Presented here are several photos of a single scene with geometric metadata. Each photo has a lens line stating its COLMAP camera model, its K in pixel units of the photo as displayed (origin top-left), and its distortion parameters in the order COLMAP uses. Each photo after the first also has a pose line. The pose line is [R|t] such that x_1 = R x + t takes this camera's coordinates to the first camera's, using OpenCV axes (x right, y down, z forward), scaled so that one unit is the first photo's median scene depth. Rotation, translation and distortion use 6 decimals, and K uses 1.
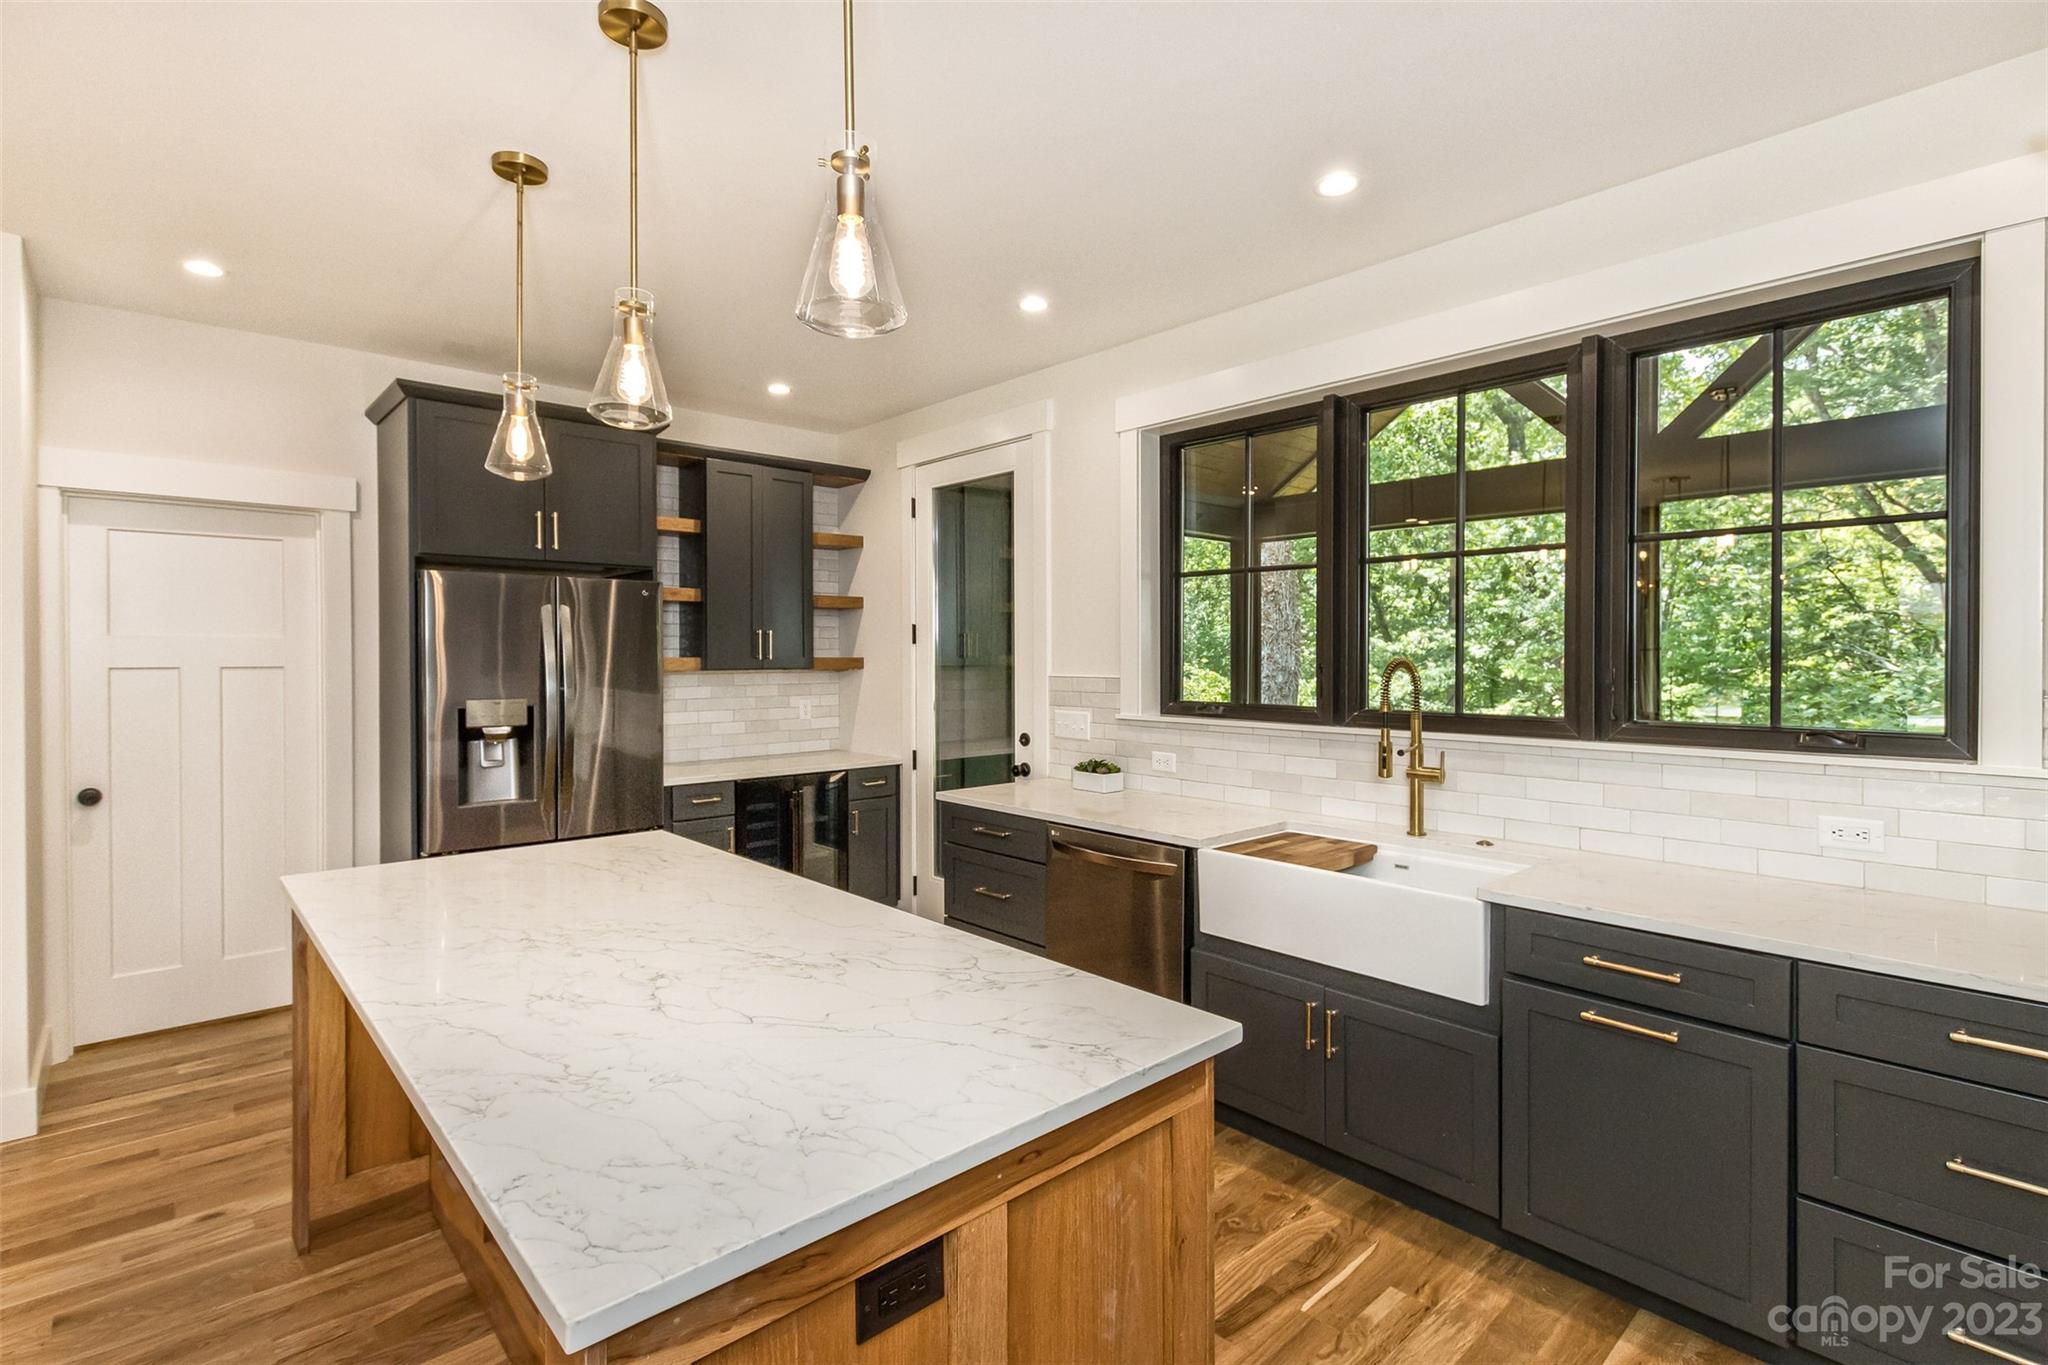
lens RADIAL K [[986.5, 0, 1013.9], [0, 986.5, 668.4], [0, 0, 1]] dist [0.004858, 0.000329]
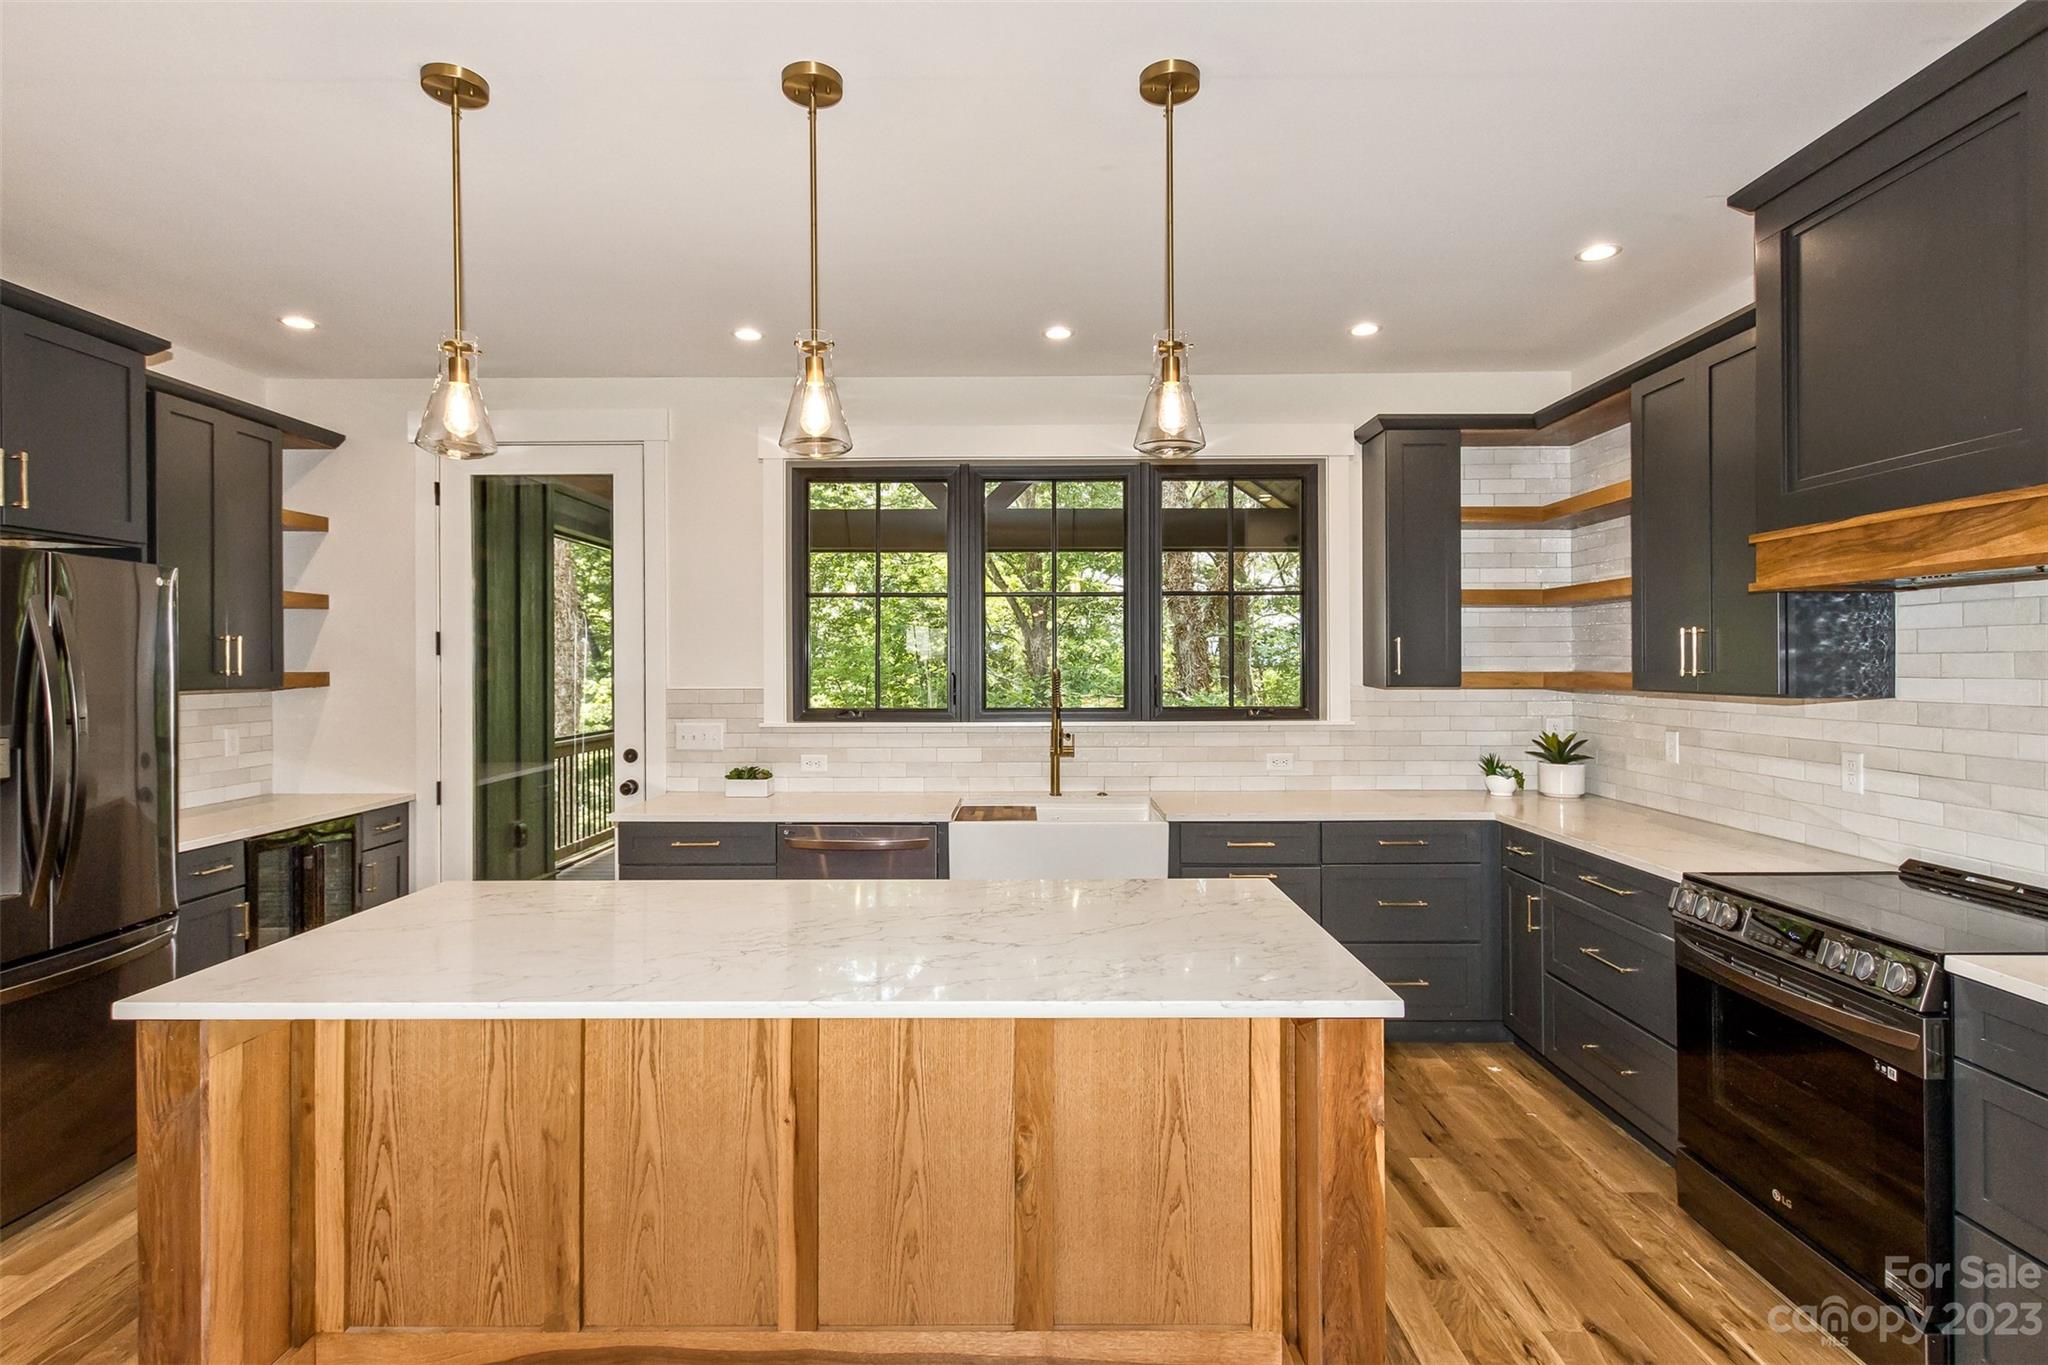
lens RADIAL K [[1051.9, 0, 1043.6], [0, 1051.9, 665.2], [0, 0, 1]] dist [0.012472, -0.003651]
pose [[0.650566, -0.001465, 0.759448, -0.574896], [0.013179, 0.999869, -0.009361, -0.001223], [-0.759335, 0.016099, 0.650500, 0.032306]]
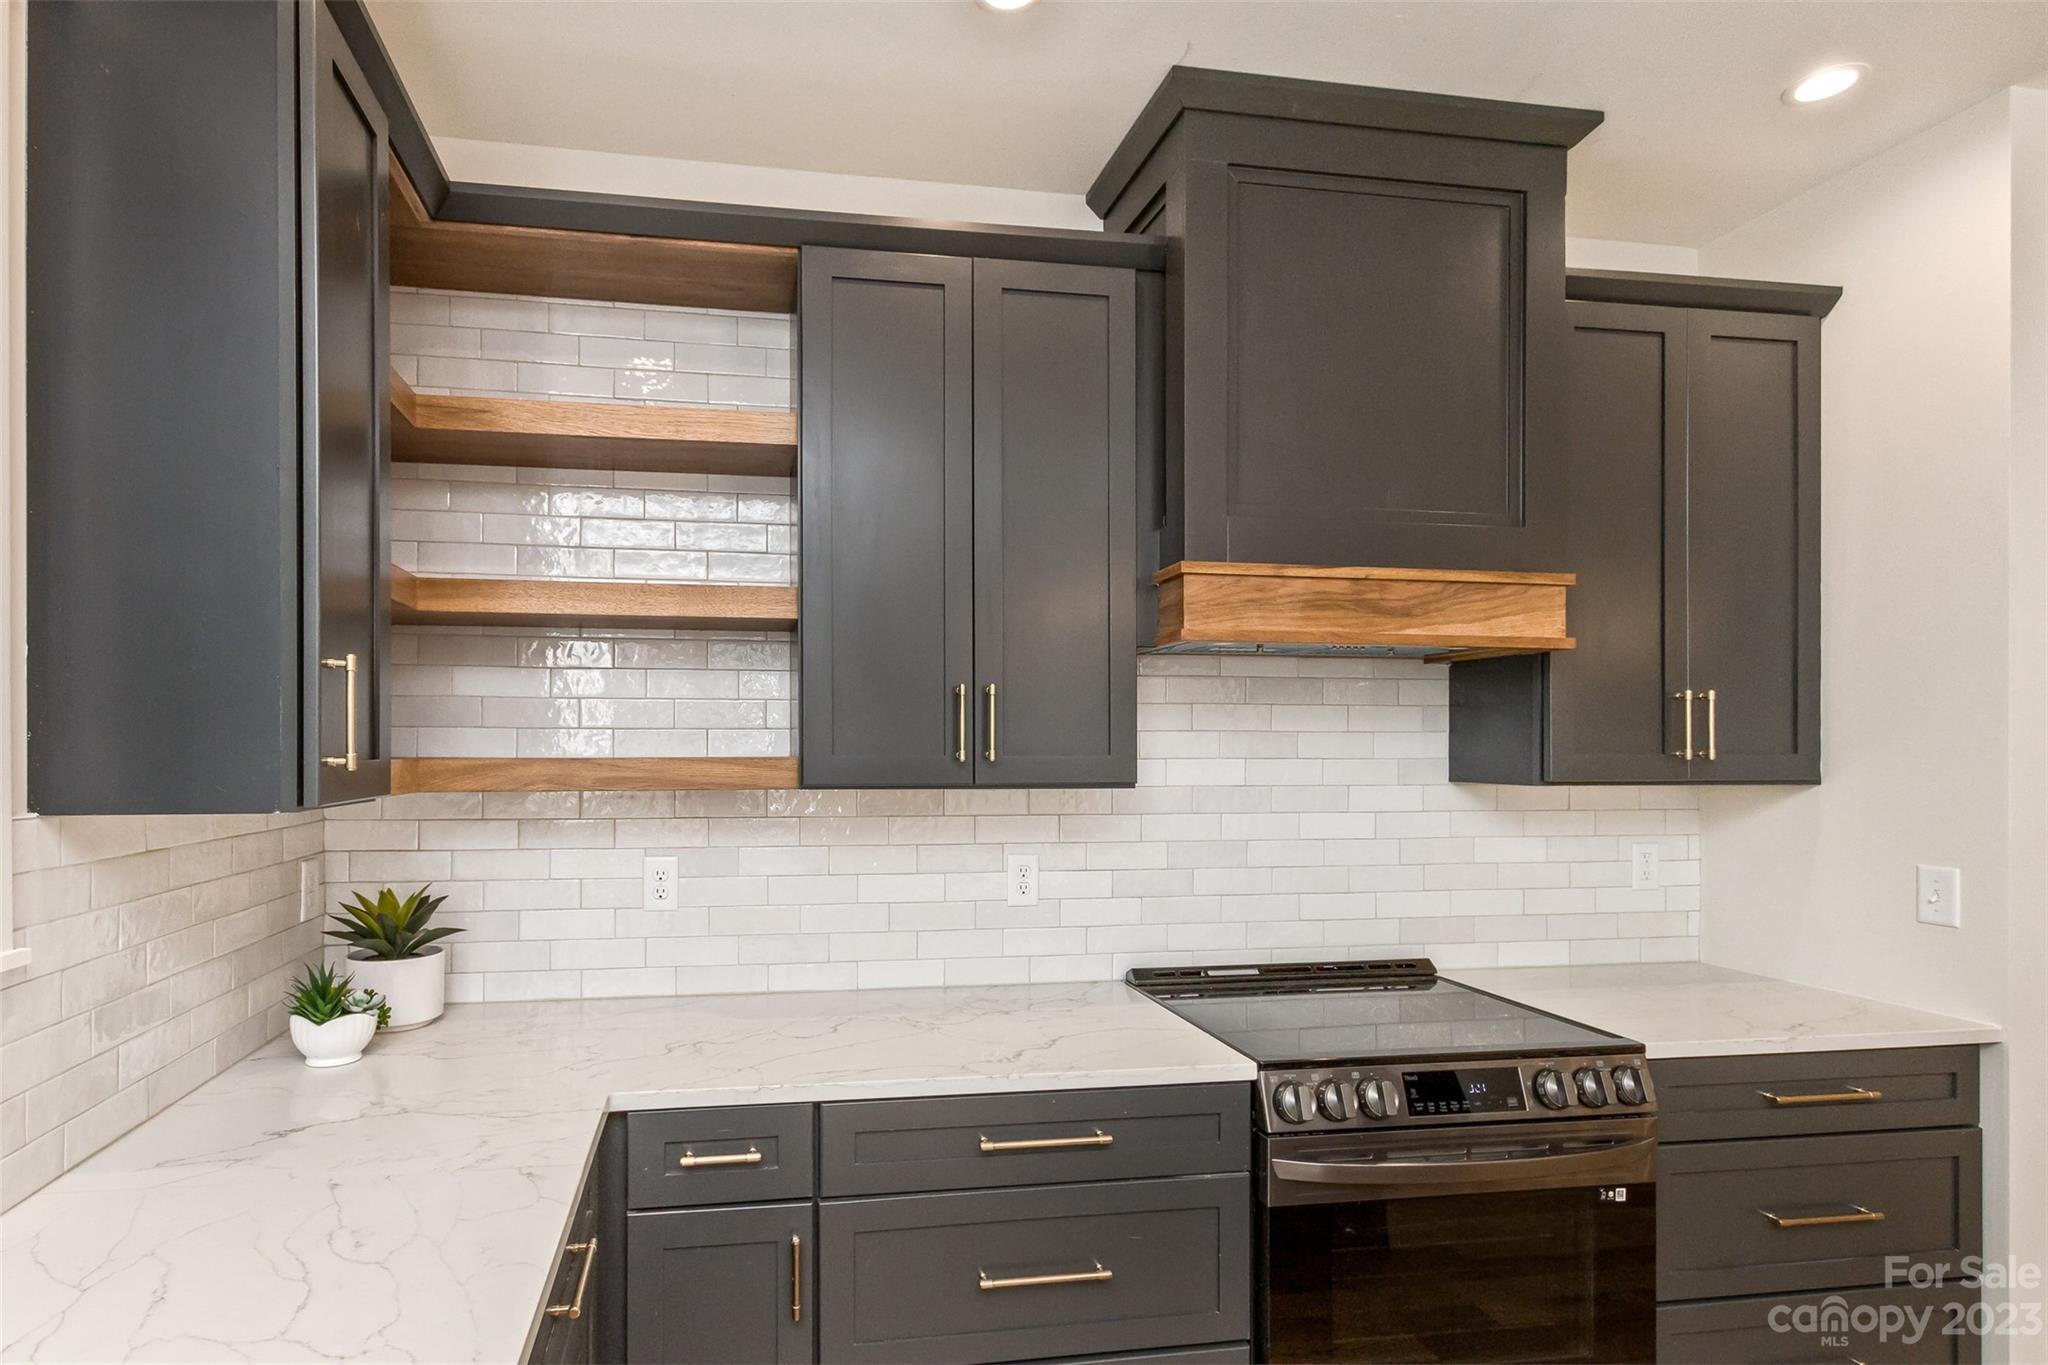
lens RADIAL K [[1037.0, 0, 898.6], [0, 1037.0, 753.6], [0, 0, 1]] dist [0.019435, 0.000460]
pose [[-0.846496, -0.001575, 0.532393, 0.159779], [0.009247, 0.999801, 0.017661, -0.007316], [-0.532315, 0.019873, -0.846313, 0.657016]]
